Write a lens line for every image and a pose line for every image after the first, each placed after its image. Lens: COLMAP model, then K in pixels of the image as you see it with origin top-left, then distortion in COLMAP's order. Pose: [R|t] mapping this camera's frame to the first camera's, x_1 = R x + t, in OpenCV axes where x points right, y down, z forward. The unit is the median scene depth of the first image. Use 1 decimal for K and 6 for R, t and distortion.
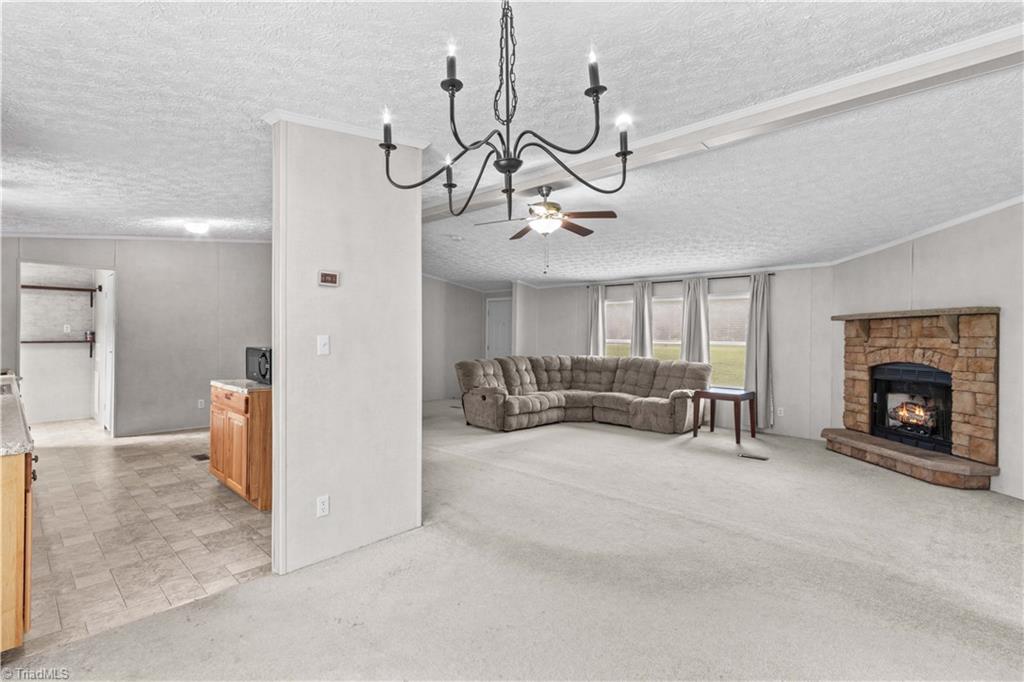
lens RADIAL K [[472.8, 0, 494.3], [0, 472.8, 337.0], [0, 0, 1]] dist [0.008430, -0.004106]
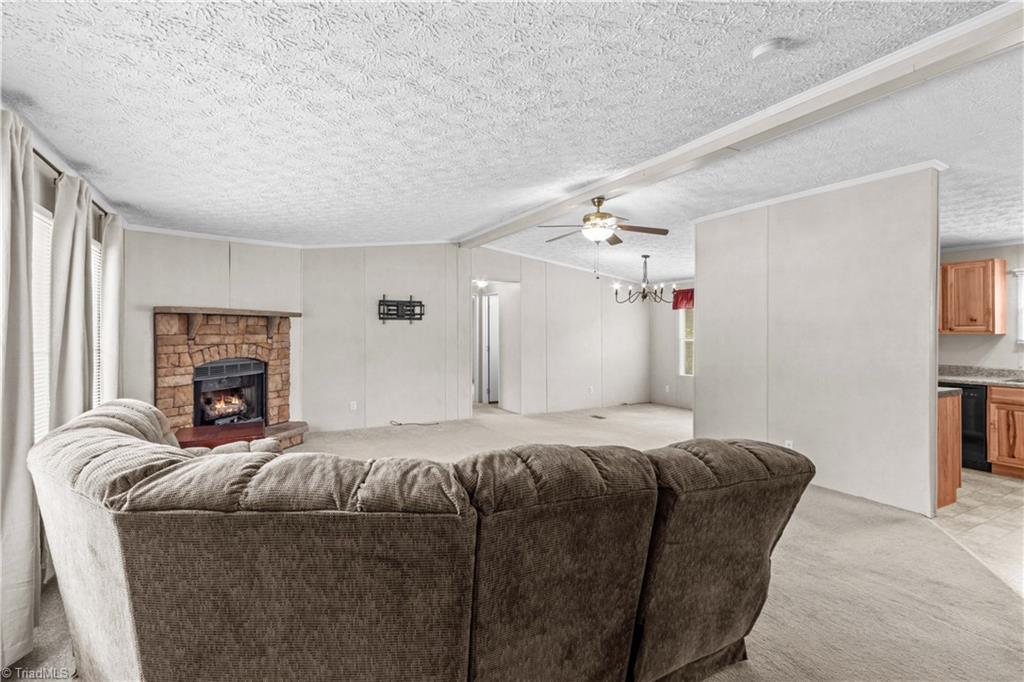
lens RADIAL K [[472.8, 0, 476.4], [0, 472.8, 331.3], [0, 0, 1]] dist [0.008430, -0.004106]
pose [[-0.940110, -0.010610, 0.340705, 0.001312], [-0.010655, 0.999942, 0.001740, -0.012097], [-0.340704, -0.001994, -0.940168, 1.632097]]
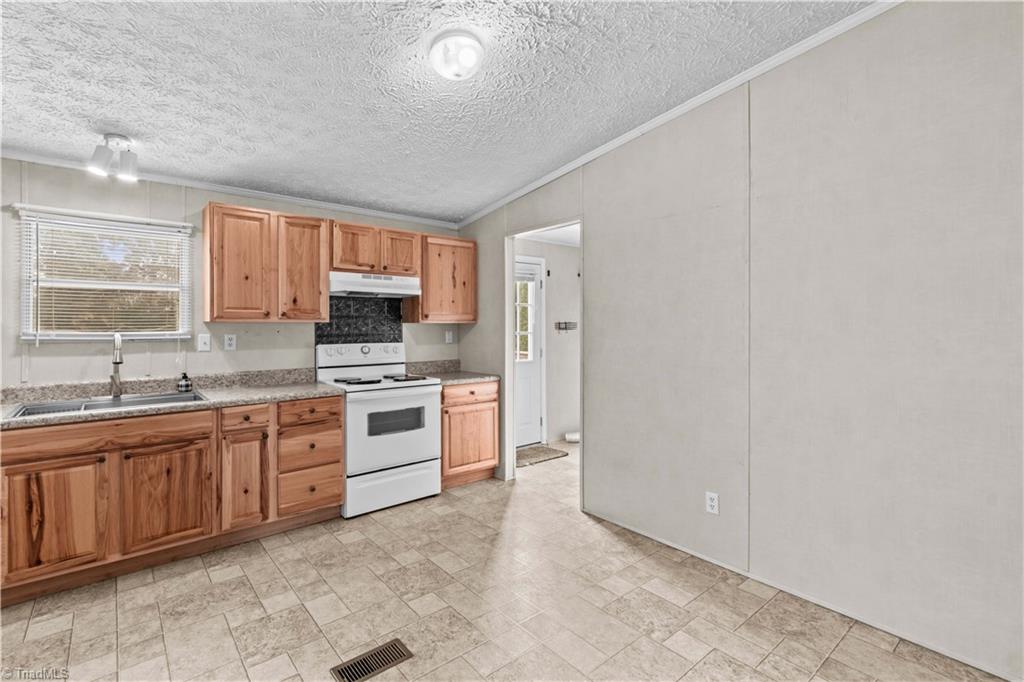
lens RADIAL K [[472.8, 0, 494.1], [0, 472.8, 320.4], [0, 0, 1]] dist [0.008430, -0.004106]
pose [[-0.121912, -0.021640, -0.992305, -0.221440], [0.002518, 0.999752, -0.022111, -0.005146], [0.992538, -0.005194, -0.121827, 1.007667]]
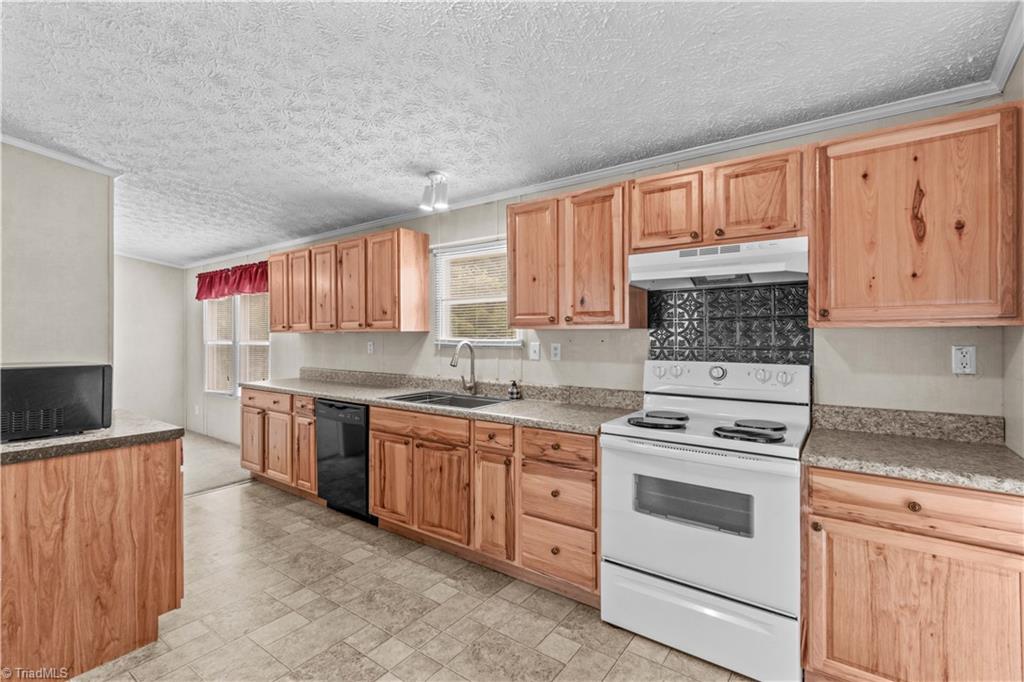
lens RADIAL K [[472.8, 0, 487.6], [0, 472.8, 331.2], [0, 0, 1]] dist [0.008430, -0.004106]
pose [[-0.994423, -0.007763, -0.105175, -0.636186], [-0.006958, 0.999944, -0.008018, -0.010150], [0.105231, -0.007242, -0.994421, 1.134475]]
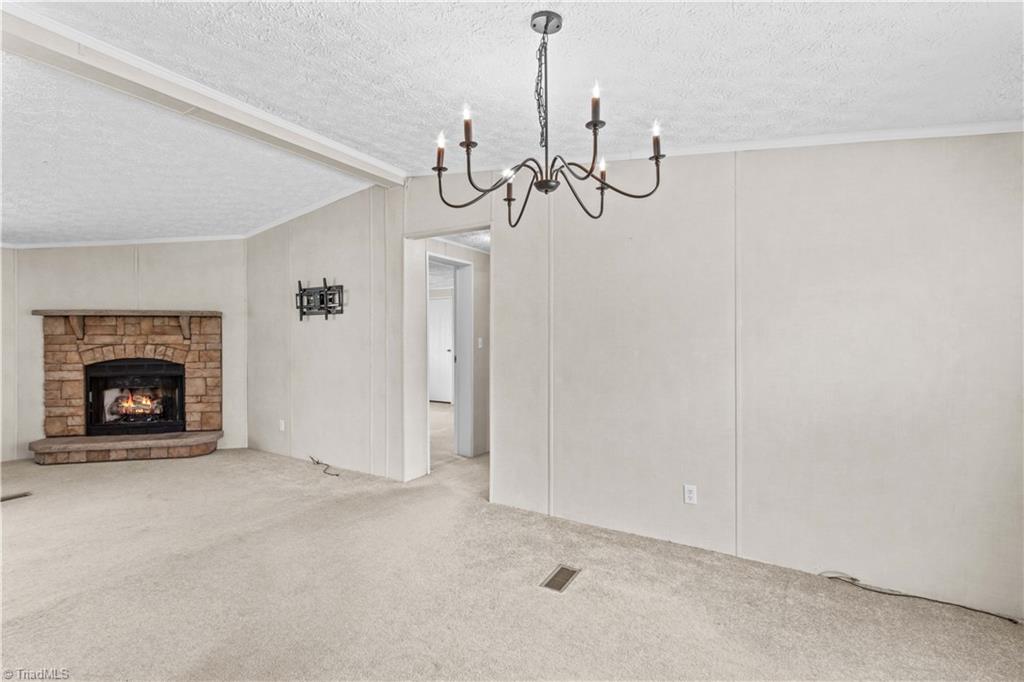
lens RADIAL K [[472.8, 0, 486.3], [0, 472.8, 339.5], [0, 0, 1]] dist [0.008430, -0.004106]
pose [[-0.210744, -0.015703, 0.977415, -0.314291], [-0.002724, 0.999877, 0.015476, -0.006631], [-0.977537, 0.000599, -0.210761, 0.405887]]
